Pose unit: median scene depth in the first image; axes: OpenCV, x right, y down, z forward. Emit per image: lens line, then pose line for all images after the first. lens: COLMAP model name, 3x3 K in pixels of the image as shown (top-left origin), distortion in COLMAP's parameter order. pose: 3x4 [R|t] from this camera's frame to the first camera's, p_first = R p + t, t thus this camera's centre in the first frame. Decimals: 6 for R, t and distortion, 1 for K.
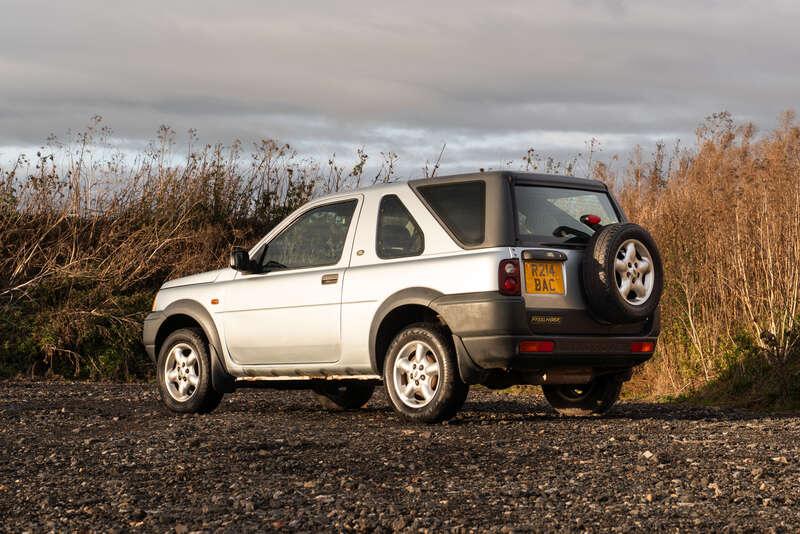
lens RADIAL K [[1553.9, 0, 400.0], [0, 1553.9, 267.0], [0, 0, 1]] dist [-0.011292, -0.153979]
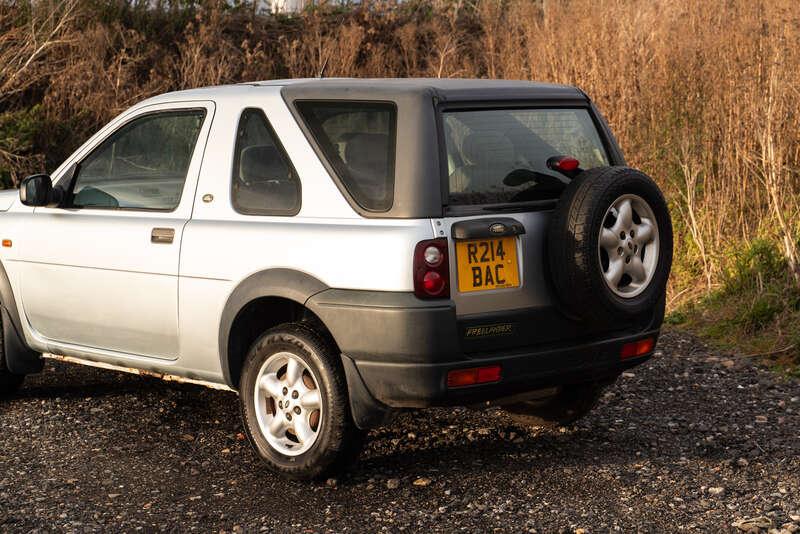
lens RADIAL K [[1553.9, 0, 400.0], [0, 1553.9, 267.0], [0, 0, 1]] dist [-0.011292, -0.153979]
pose [[0.999656, 0.003519, 0.026008, 0.040084], [-0.007869, 0.985564, 0.169123, -0.096096], [-0.025038, -0.169270, 0.985252, 0.372671]]
